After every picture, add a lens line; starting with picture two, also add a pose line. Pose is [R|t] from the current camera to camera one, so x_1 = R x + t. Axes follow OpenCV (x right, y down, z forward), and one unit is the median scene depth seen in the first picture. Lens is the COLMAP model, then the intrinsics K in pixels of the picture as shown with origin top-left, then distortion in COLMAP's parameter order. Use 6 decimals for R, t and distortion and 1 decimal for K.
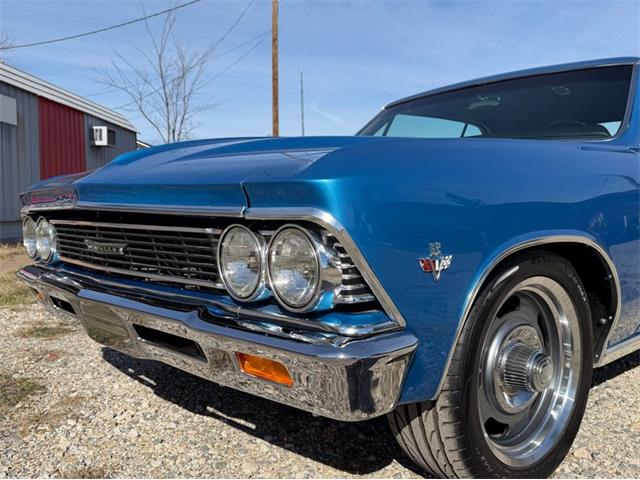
lens RADIAL K [[606.1, 0, 308.6], [0, 606.1, 251.0], [0, 0, 1]] dist [0.033076, 0.000000]
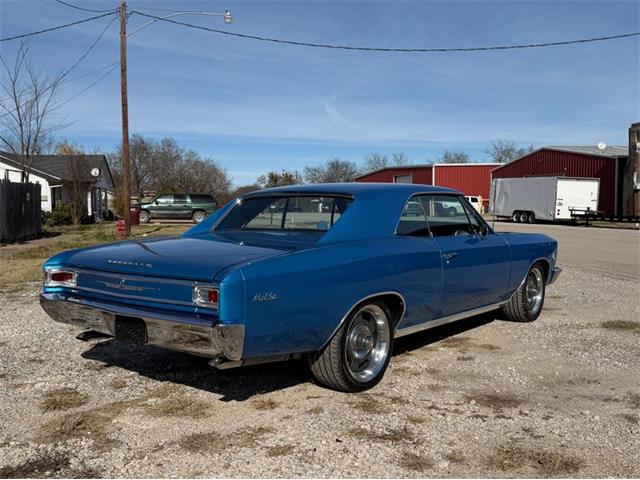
lens RADIAL K [[635.1, 0, 315.9], [0, 635.1, 243.9], [0, 0, 1]] dist [0.036746, 0.000000]
pose [[0.979383, -0.011819, 0.201665, 0.457529], [0.014316, 0.999838, -0.010929, -0.069528], [-0.201503, 0.013590, 0.979394, -2.023914]]
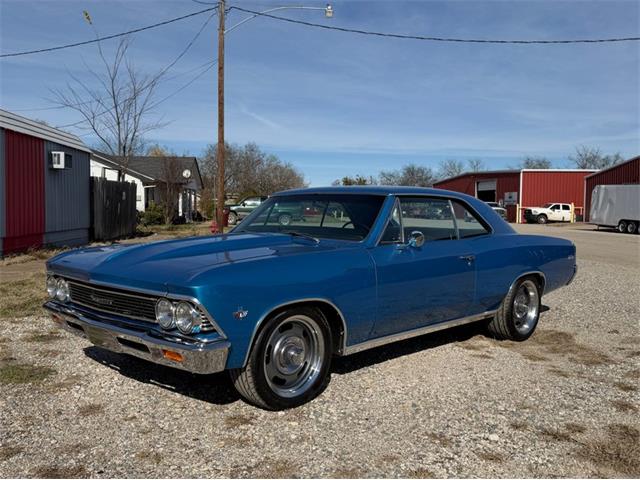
lens RADIAL K [[606.1, 0, 318.7], [0, 606.1, 243.6], [0, 0, 1]] dist [0.033076, 0.000000]
pose [[0.995193, 0.013709, 0.096971, 0.165352], [-0.012326, 0.999814, -0.014852, -0.144307], [-0.097157, 0.013585, 0.995176, -0.945327]]
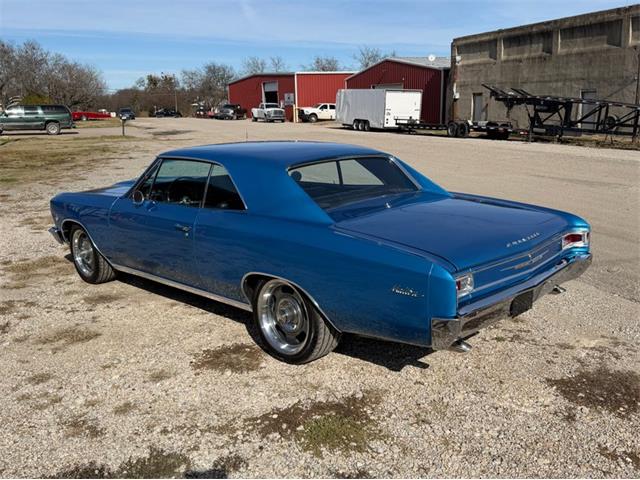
lens RADIAL K [[604.7, 0, 326.3], [0, 604.7, 241.8], [0, 0, 1]] dist [0.033256, 0.000000]
pose [[0.923847, -0.090081, 0.372011, 1.202263], [0.034953, 0.987706, 0.152368, -0.225995], [-0.381163, -0.127762, 0.915637, -2.961040]]
